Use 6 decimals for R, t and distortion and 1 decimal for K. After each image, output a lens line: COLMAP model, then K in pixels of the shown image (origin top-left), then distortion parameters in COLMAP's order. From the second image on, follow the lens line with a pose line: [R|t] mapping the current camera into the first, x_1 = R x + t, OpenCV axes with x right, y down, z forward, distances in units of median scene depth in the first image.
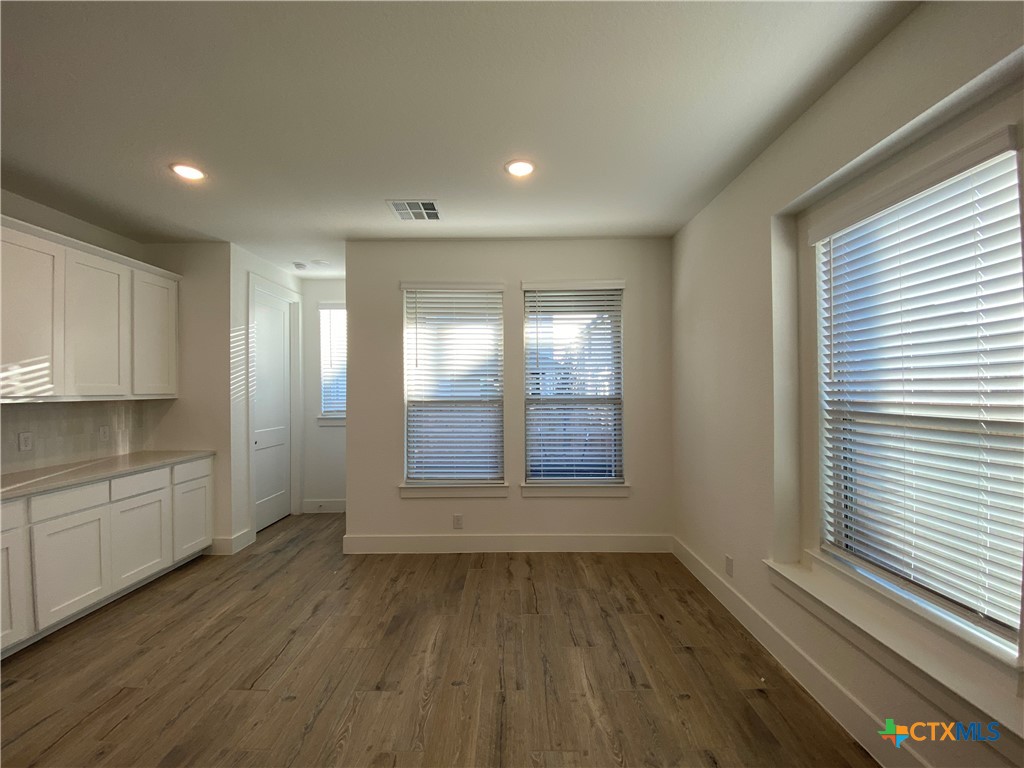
lens RADIAL K [[414.1, 0, 512.0], [0, 414.1, 384.0], [0, 0, 1]] dist [0.045666, -0.030225]
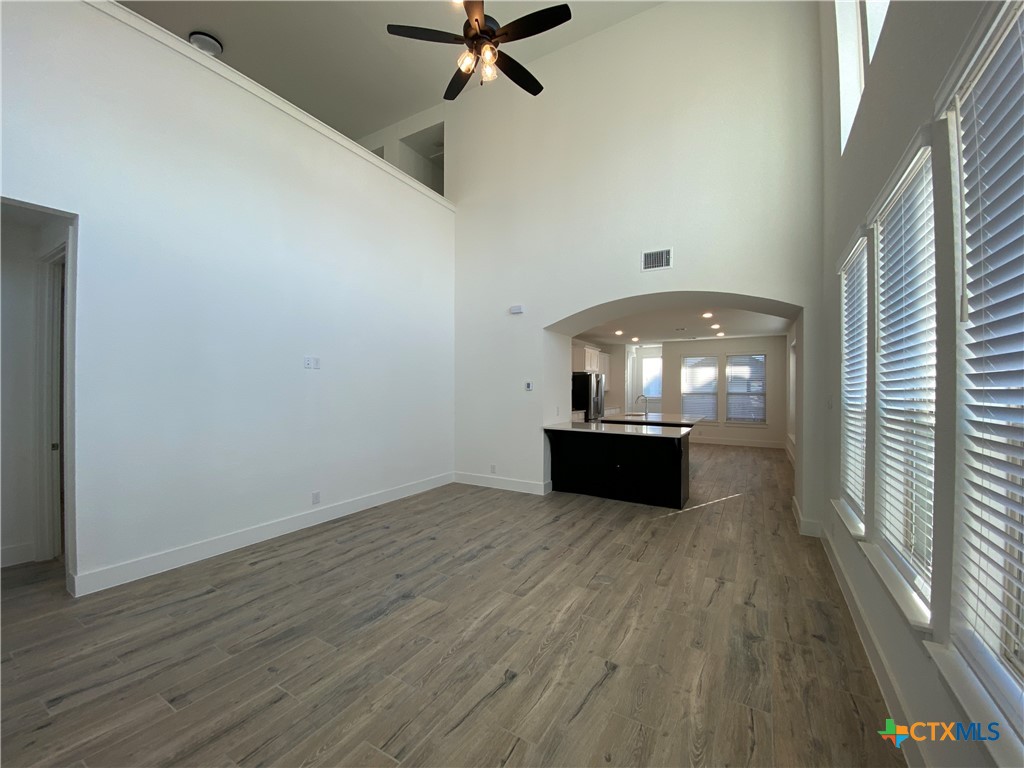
lens RADIAL K [[414.1, 0, 512.0], [0, 414.1, 384.0], [0, 0, 1]] dist [0.045666, -0.030225]
pose [[0.874295, 0.006855, -0.485346, 0.207559], [-0.006489, 0.999976, 0.002435, -0.038157], [0.485351, 0.001021, 0.874319, -3.340408]]
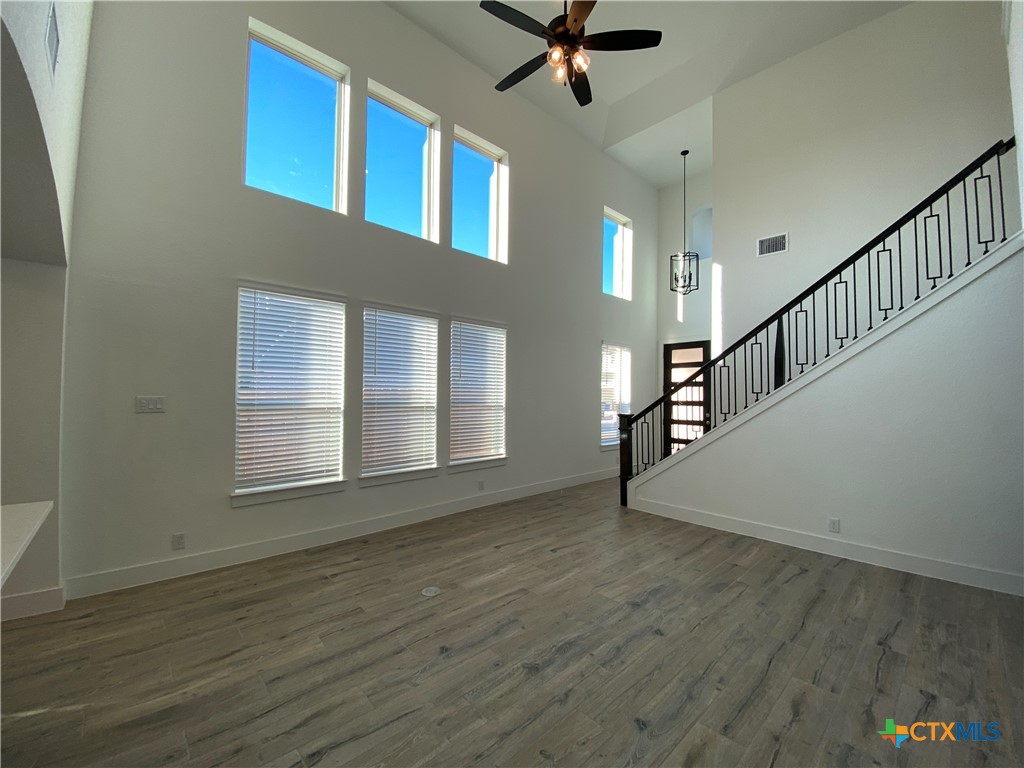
lens RADIAL K [[414.1, 0, 512.0], [0, 414.1, 384.0], [0, 0, 1]] dist [0.045666, -0.030225]
pose [[-0.700764, 0.021432, 0.713072, -1.126845], [-0.012147, 0.999045, -0.041965, -0.005607], [-0.713290, -0.038069, -0.699834, -1.500761]]
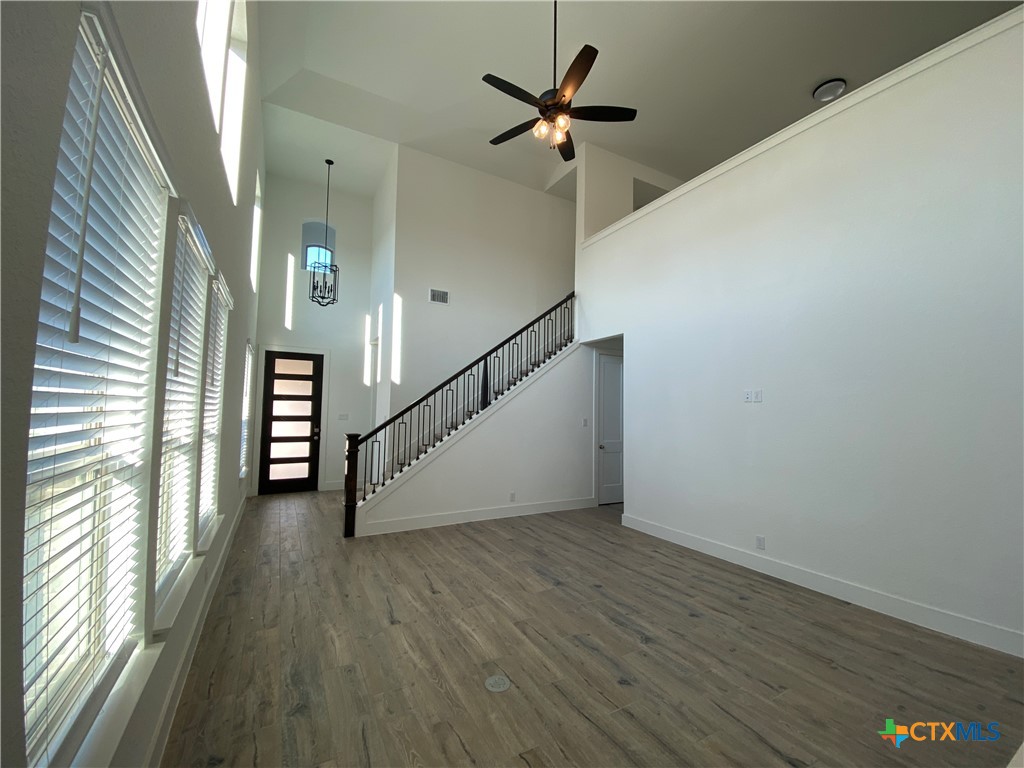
lens RADIAL K [[414.1, 0, 512.0], [0, 414.1, 384.0], [0, 0, 1]] dist [0.045666, -0.030225]
pose [[-0.861207, -0.039733, -0.506698, 0.306748], [-0.003556, 0.997386, -0.072167, -0.041576], [0.508241, -0.060349, -0.859098, -1.361331]]
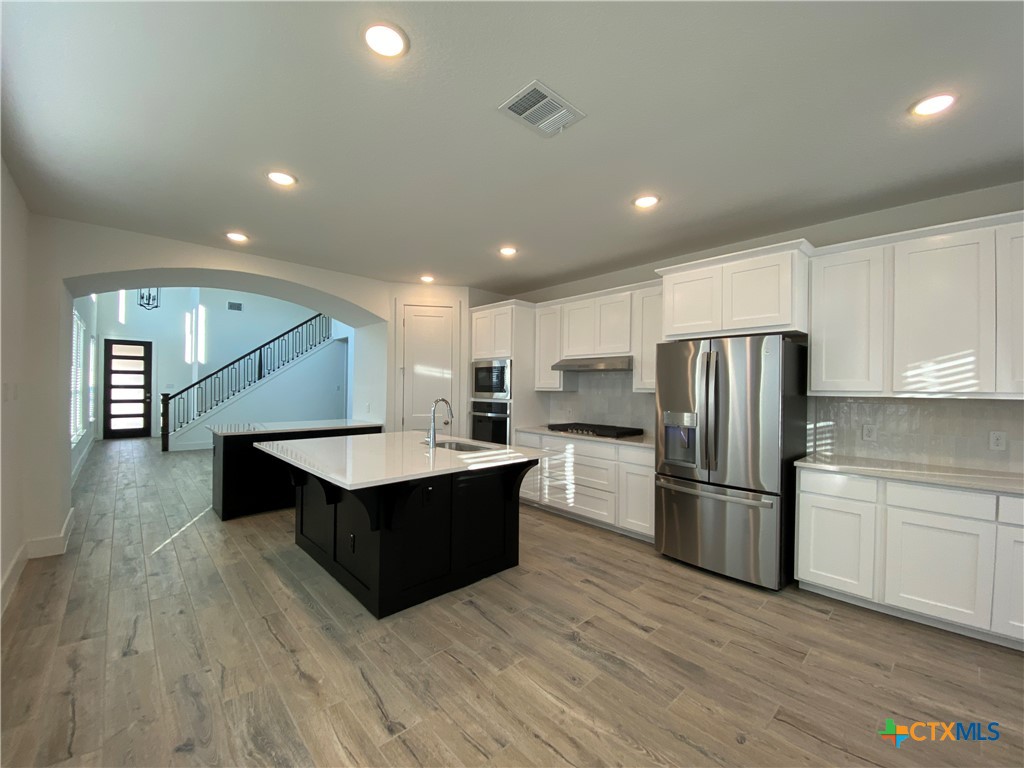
lens RADIAL K [[425.4, 0, 512.0], [0, 425.4, 384.0], [0, 0, 1]] dist [-0.003887, -0.000364]
pose [[-0.721662, -0.005677, -0.692223, 0.302504], [0.002319, 0.999941, -0.010617, 0.017347], [0.692242, -0.009267, -0.721606, 0.936235]]
